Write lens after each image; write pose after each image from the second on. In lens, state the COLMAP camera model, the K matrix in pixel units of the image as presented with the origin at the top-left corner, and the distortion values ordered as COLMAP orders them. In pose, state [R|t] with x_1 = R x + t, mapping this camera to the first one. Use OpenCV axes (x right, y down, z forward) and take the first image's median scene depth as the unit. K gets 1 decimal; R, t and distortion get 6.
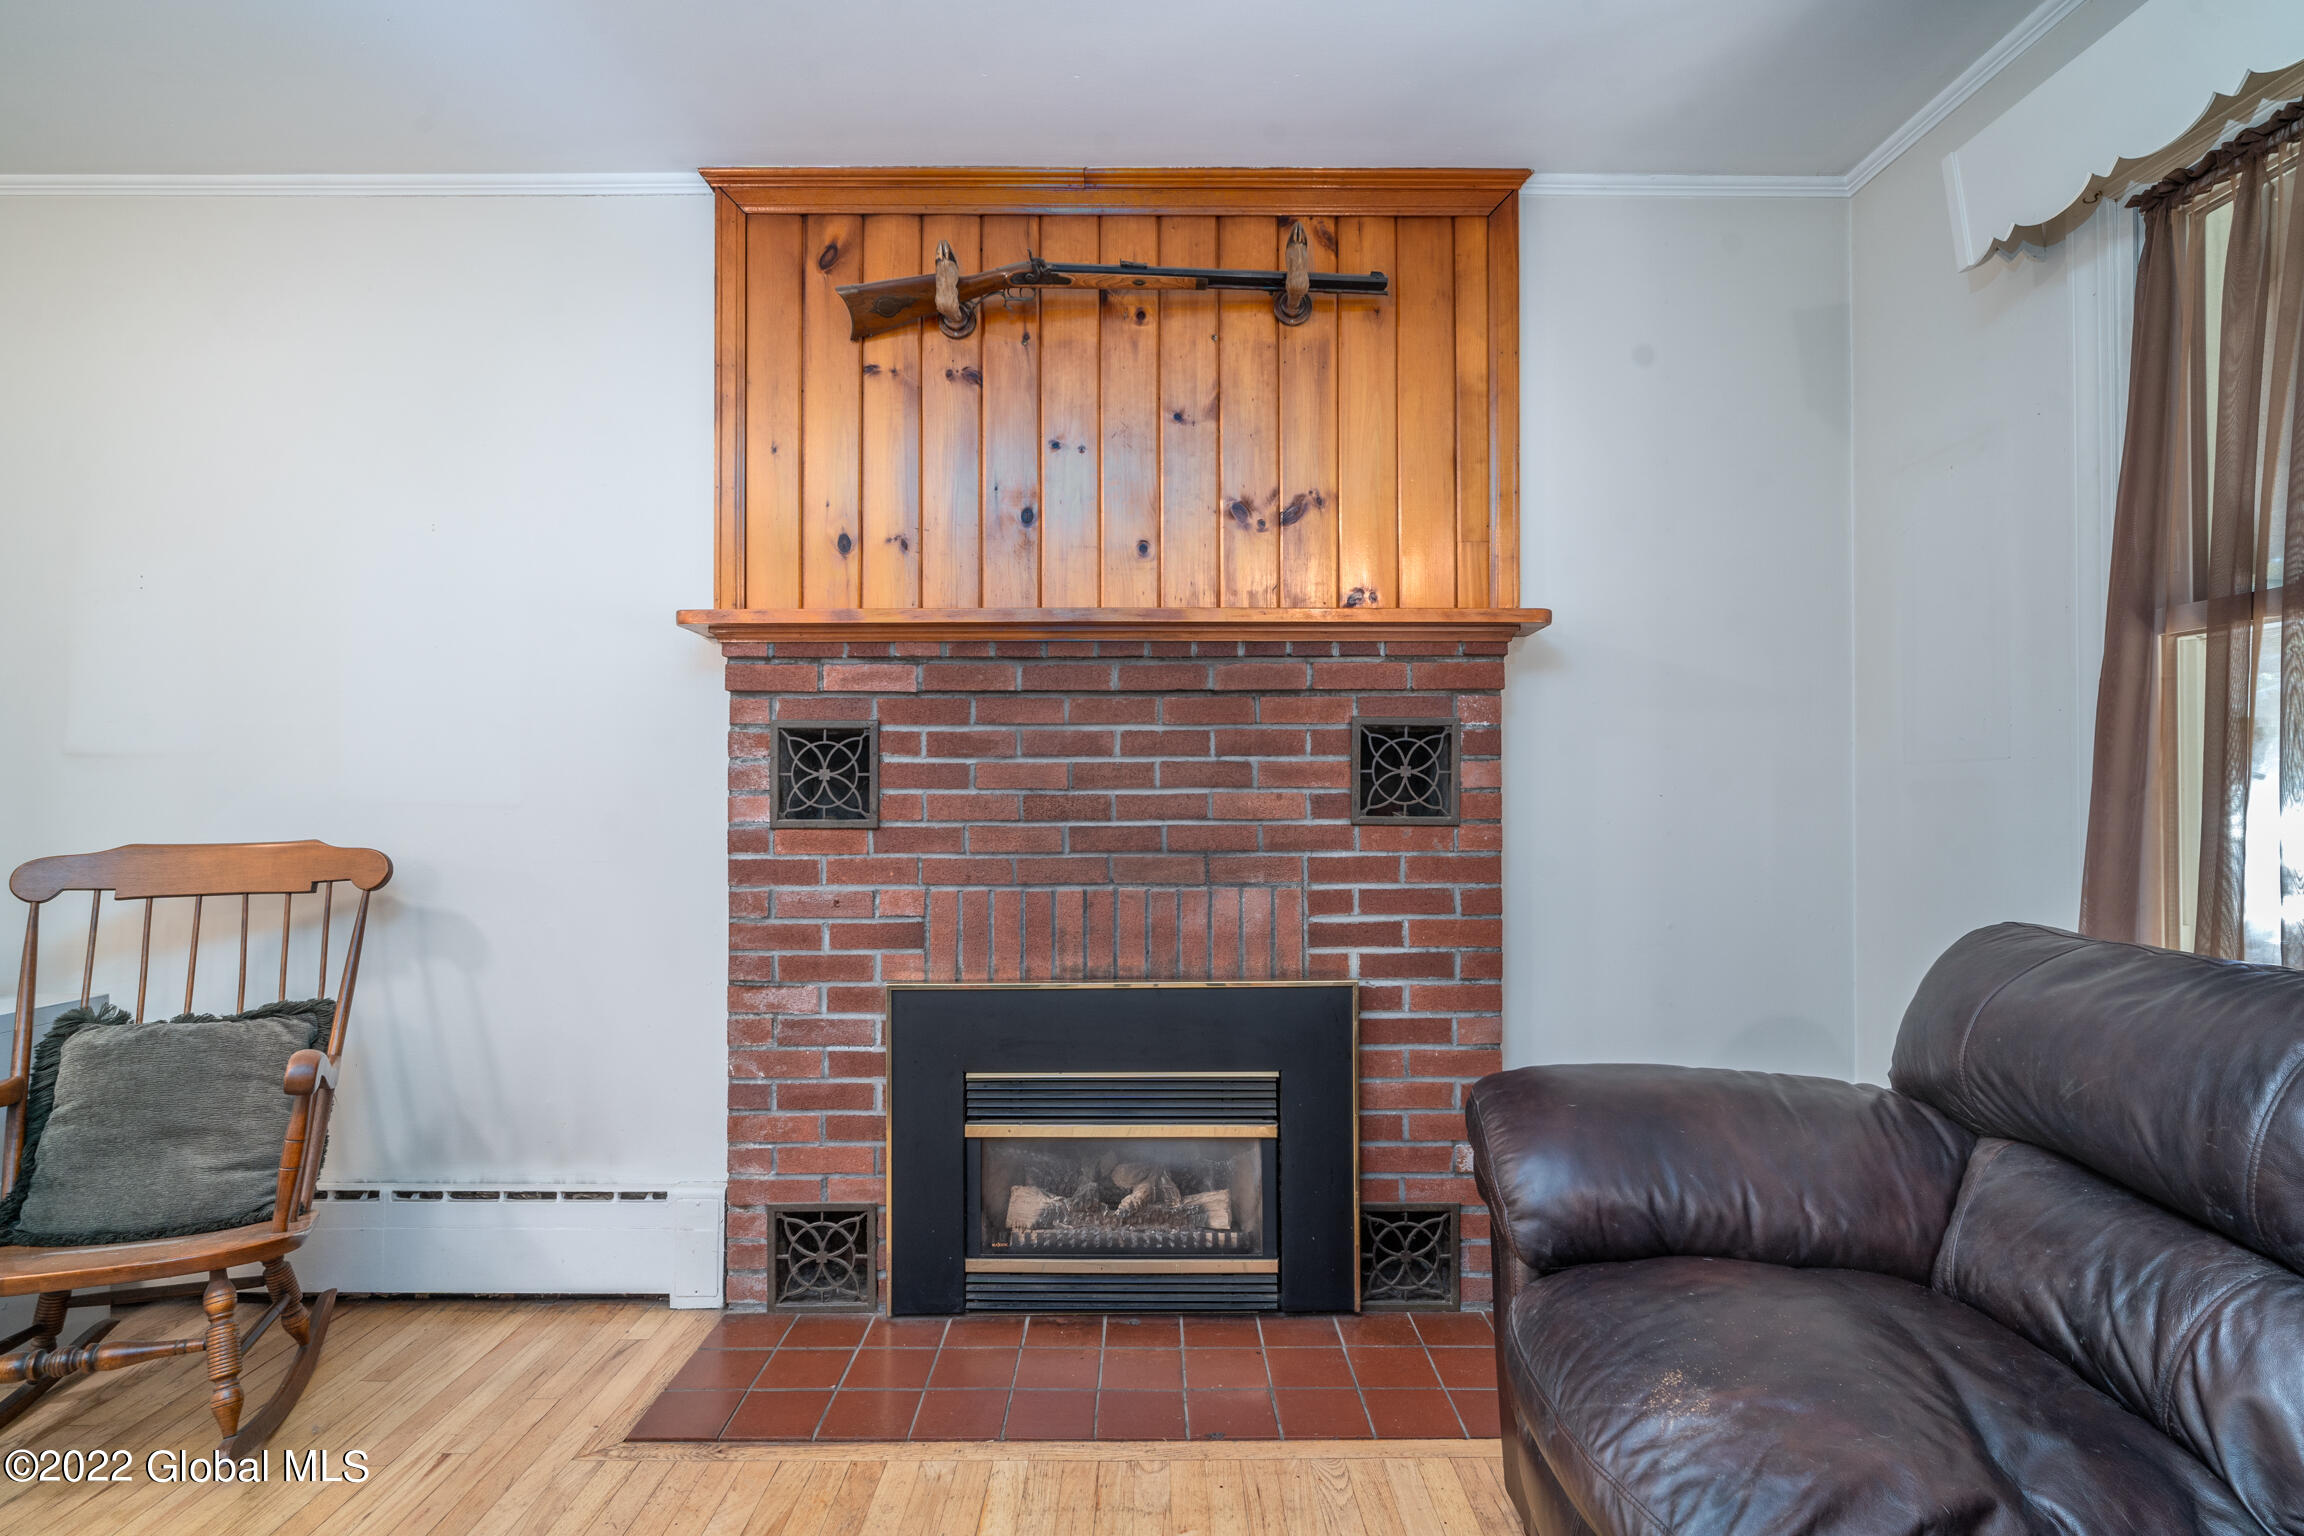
lens RADIAL K [[1187.5, 0, 1132.1], [0, 1187.5, 776.5], [0, 0, 1]] dist [-0.007635, 0.004113]
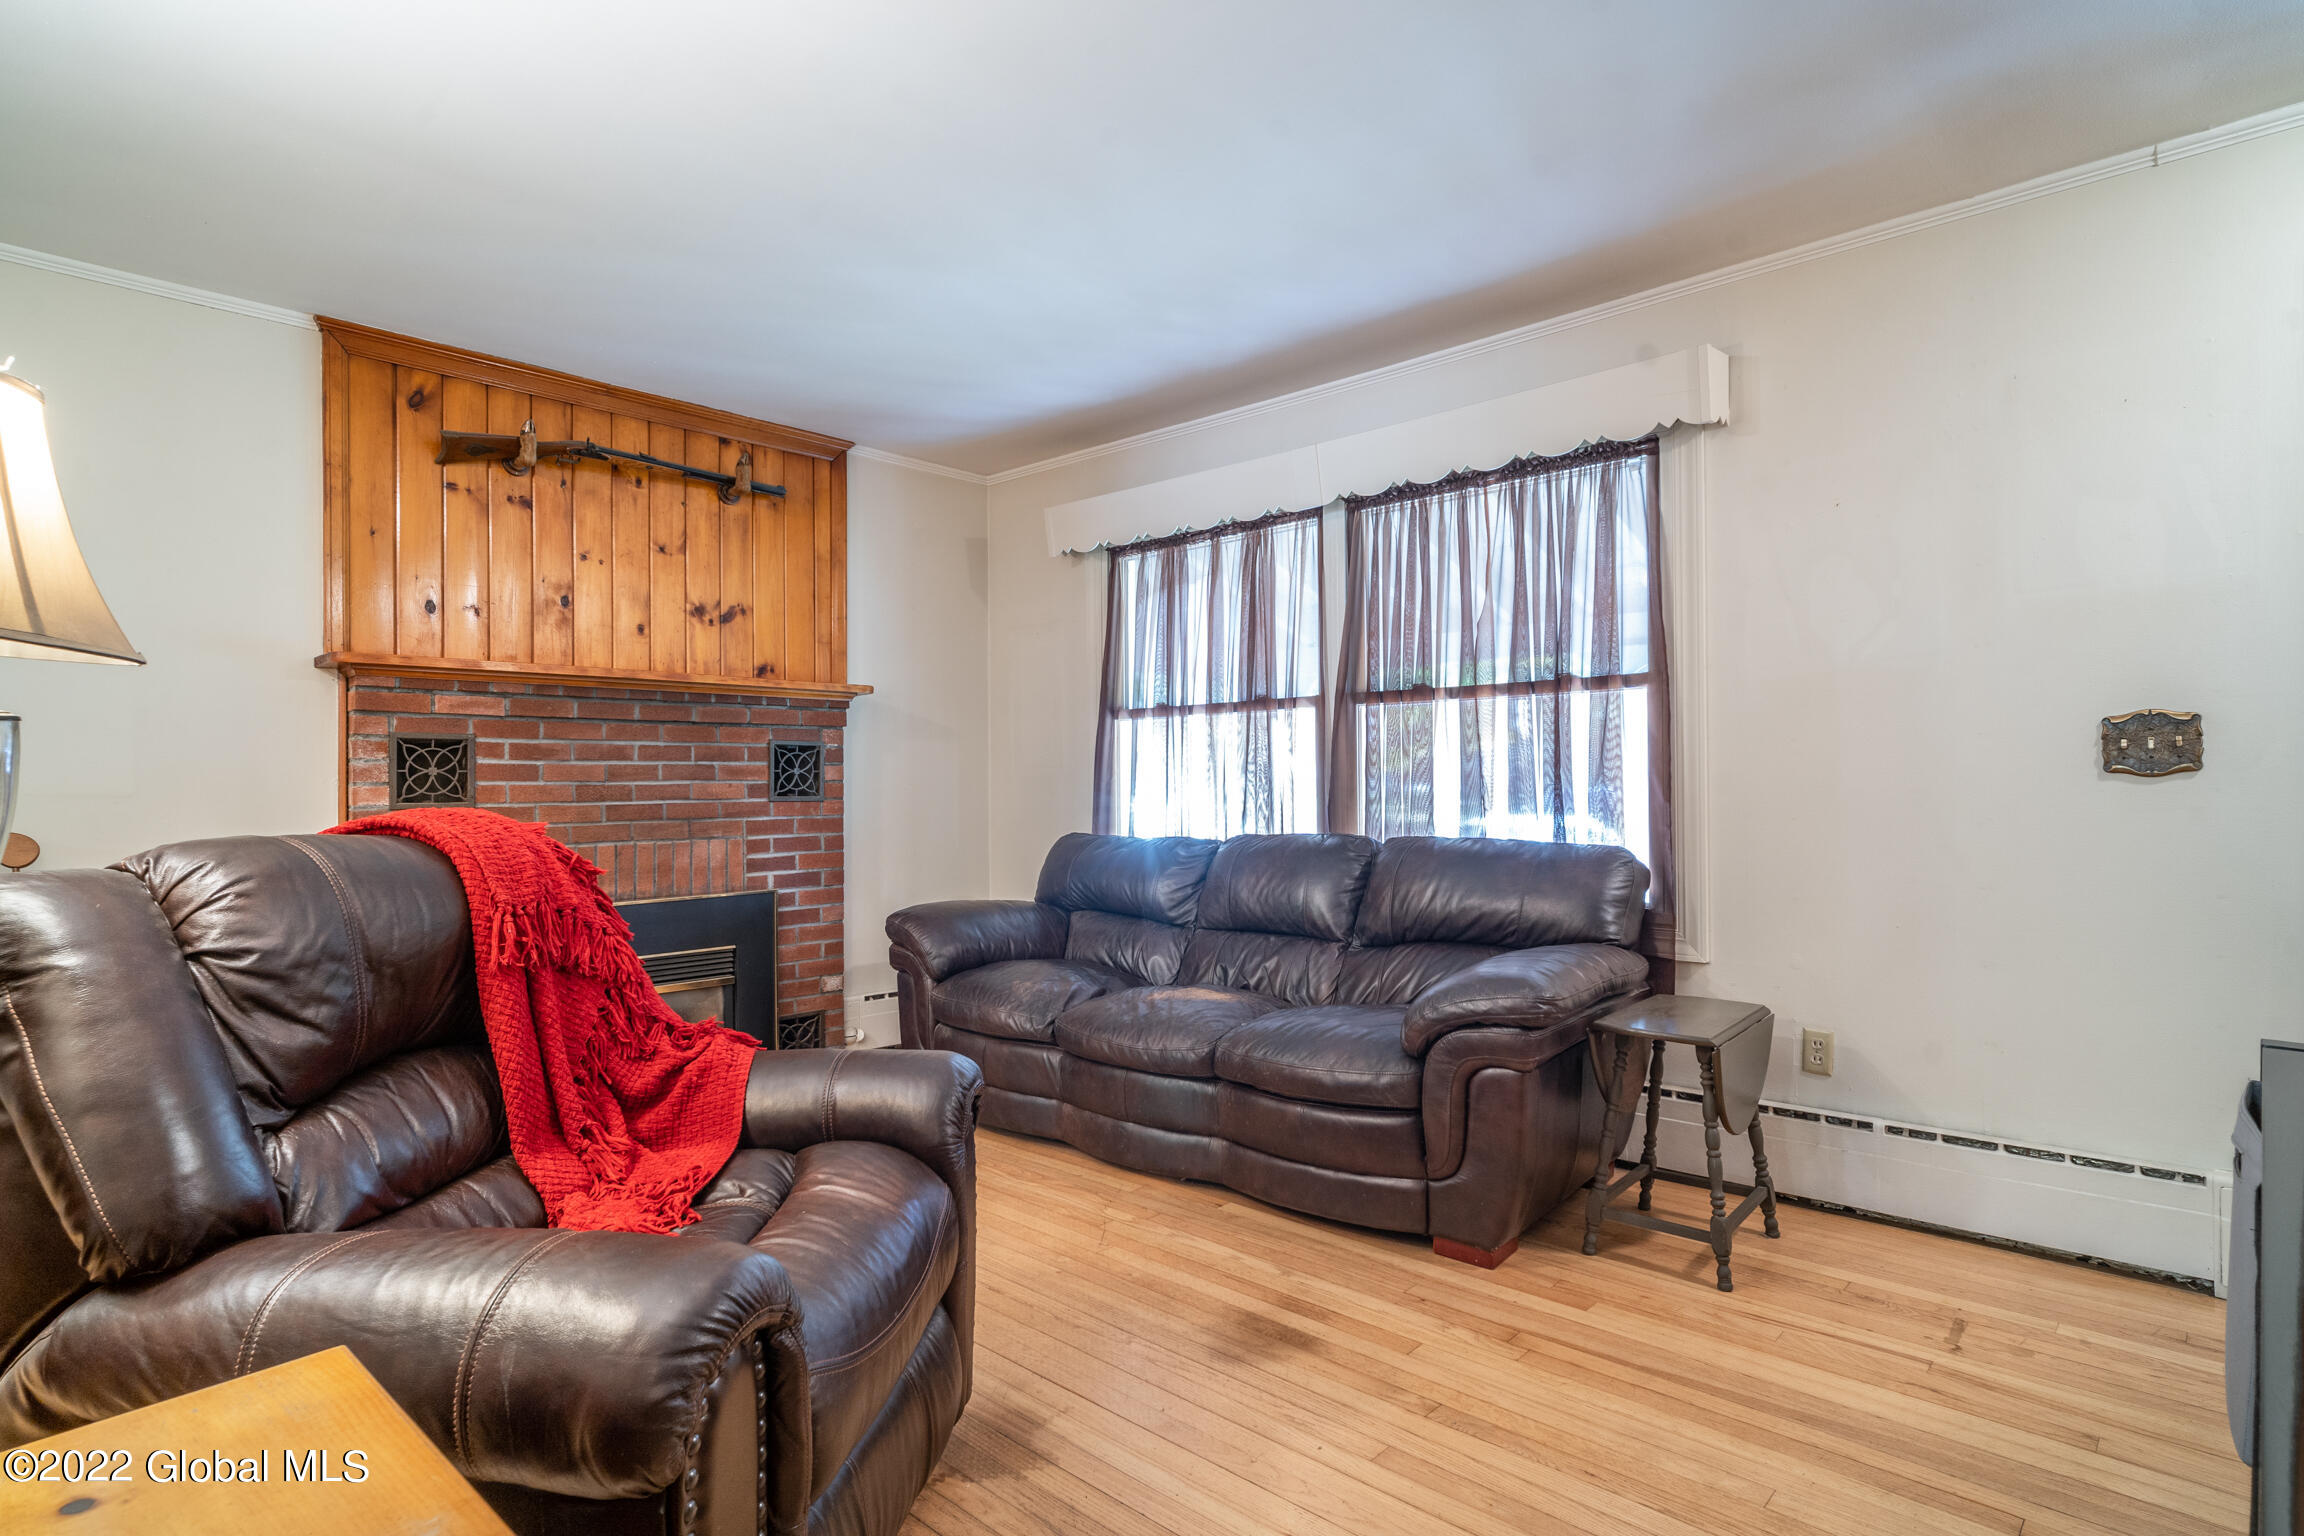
lens RADIAL K [[1187.5, 0, 1174.4], [0, 1187.5, 780.2], [0, 0, 1]] dist [-0.007635, 0.004113]
pose [[0.666528, -0.000696, 0.745480, -0.719451], [-0.001268, 0.999997, 0.002067, 0.004971], [-0.745479, -0.002323, 0.666525, -0.608298]]
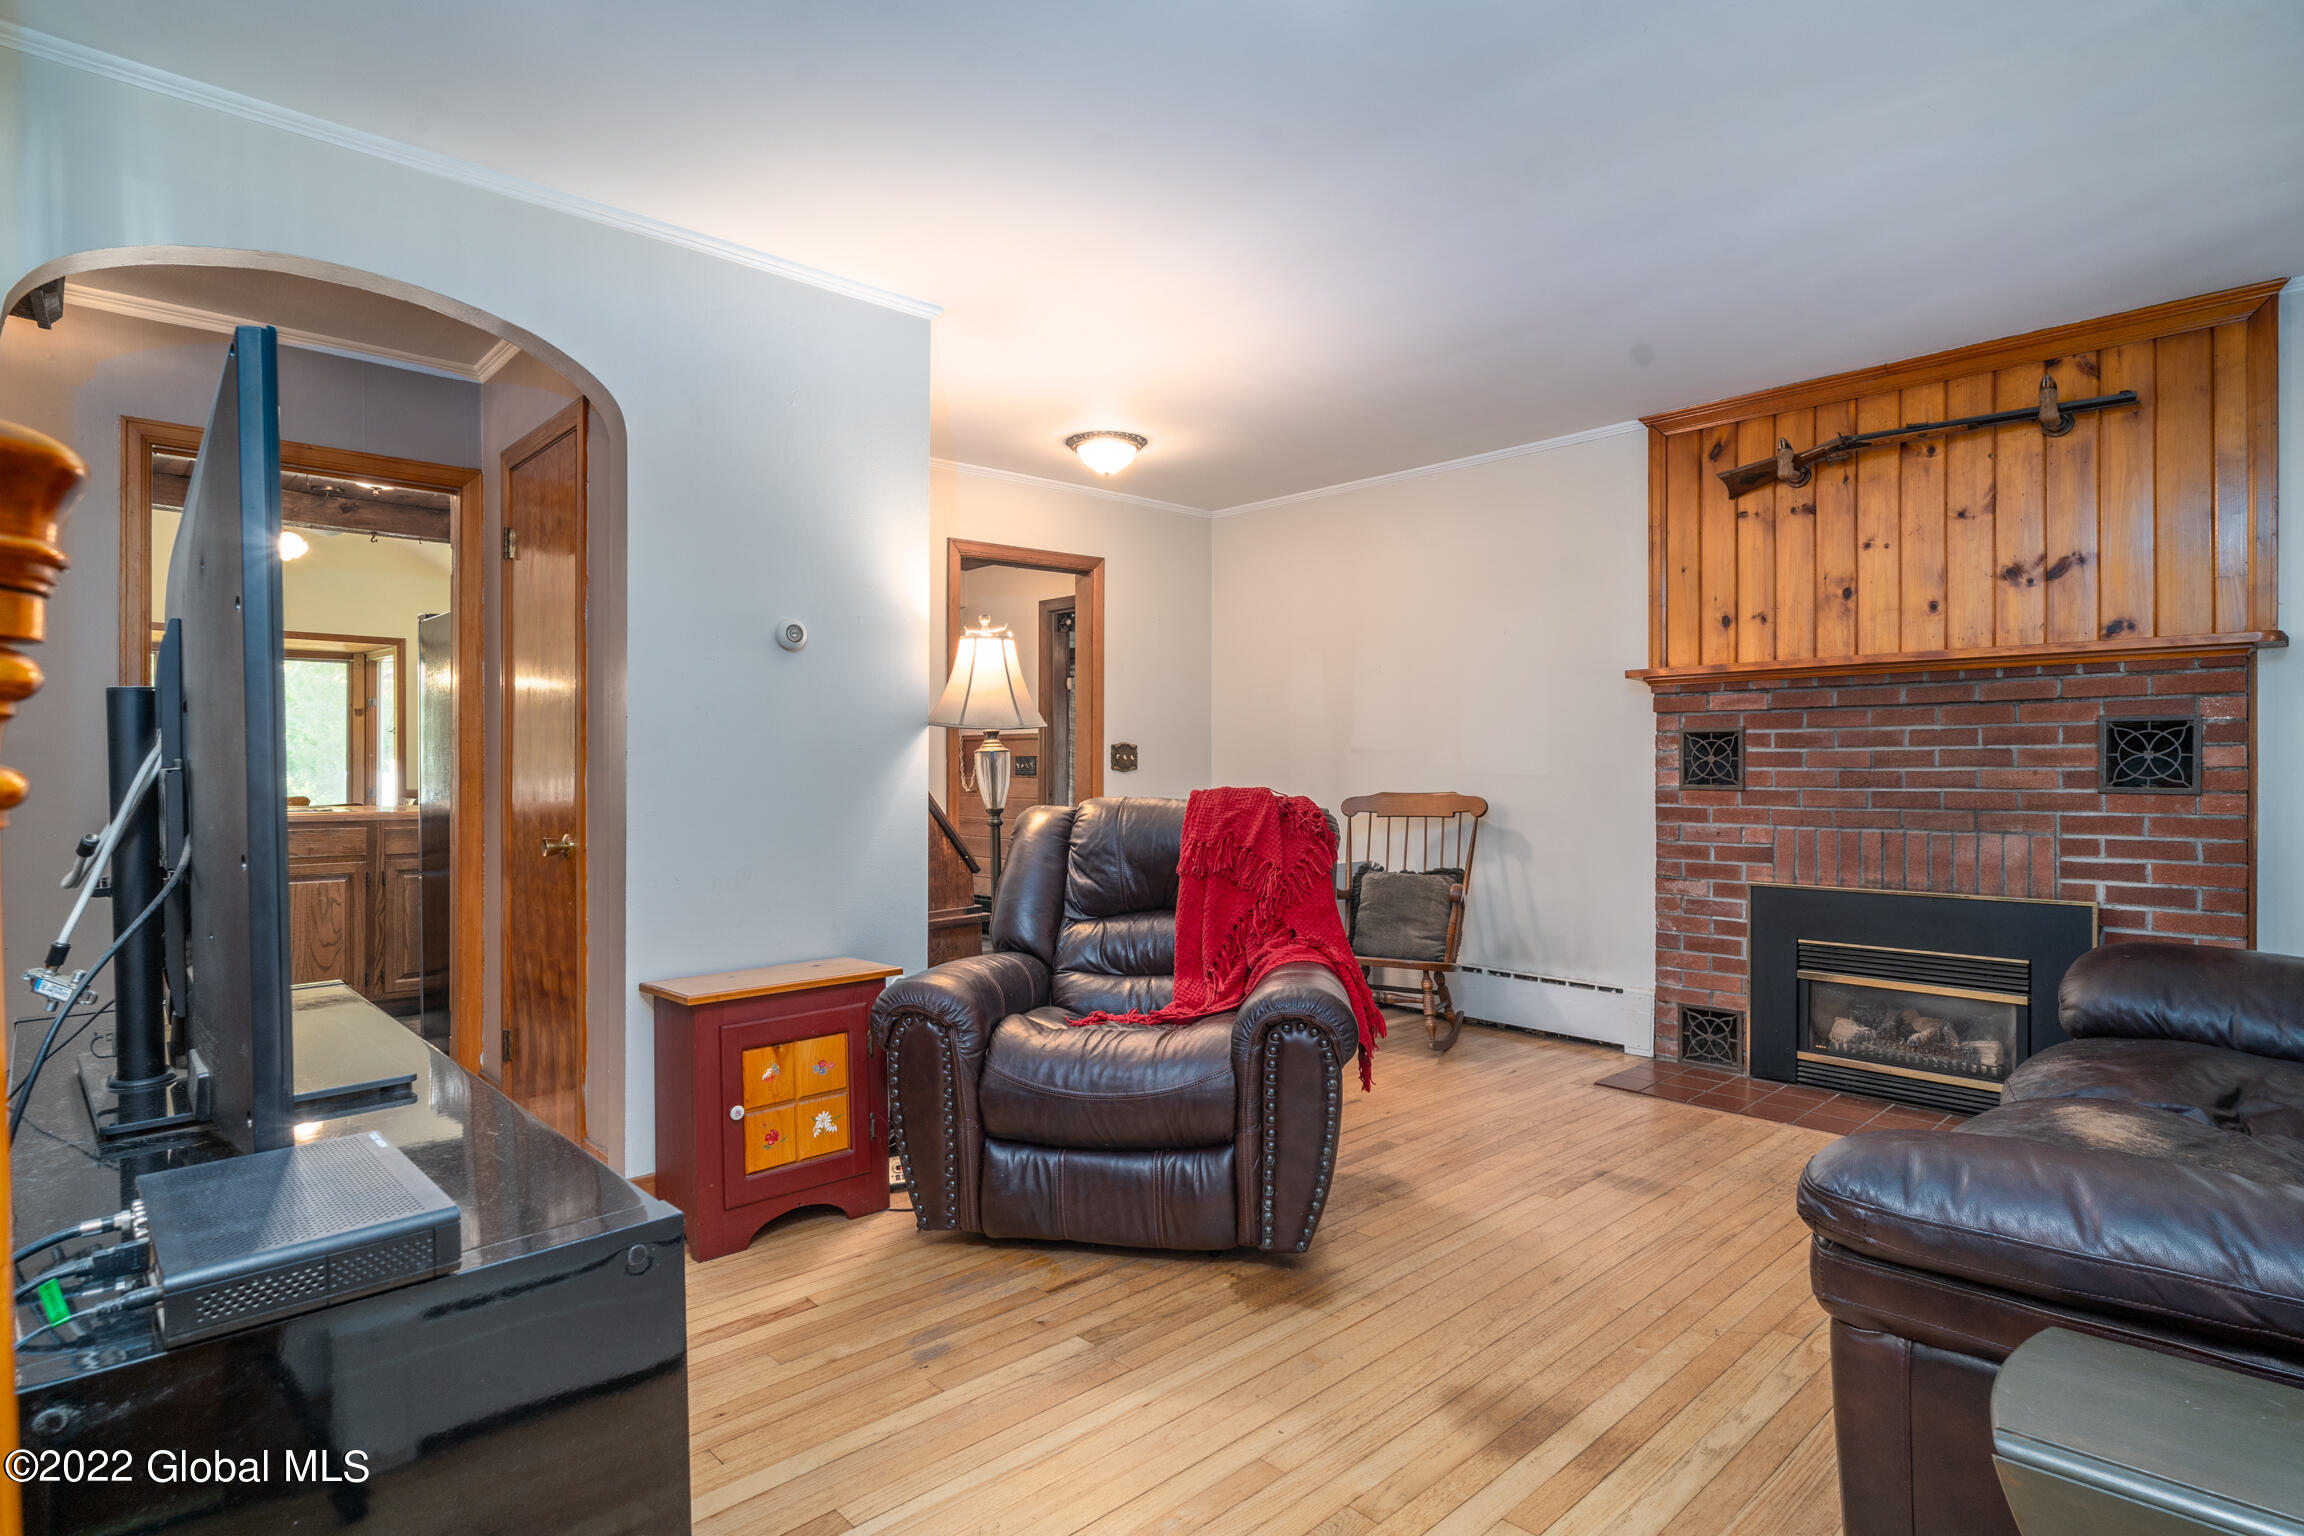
lens RADIAL K [[1187.5, 0, 1160.3], [0, 1187.5, 769.0], [0, 0, 1]] dist [-0.007635, 0.004113]
pose [[0.695186, 0.001521, -0.718828, 0.419040], [0.007464, 0.999929, 0.009335, -0.008919], [0.718791, -0.011855, 0.695125, -0.766346]]
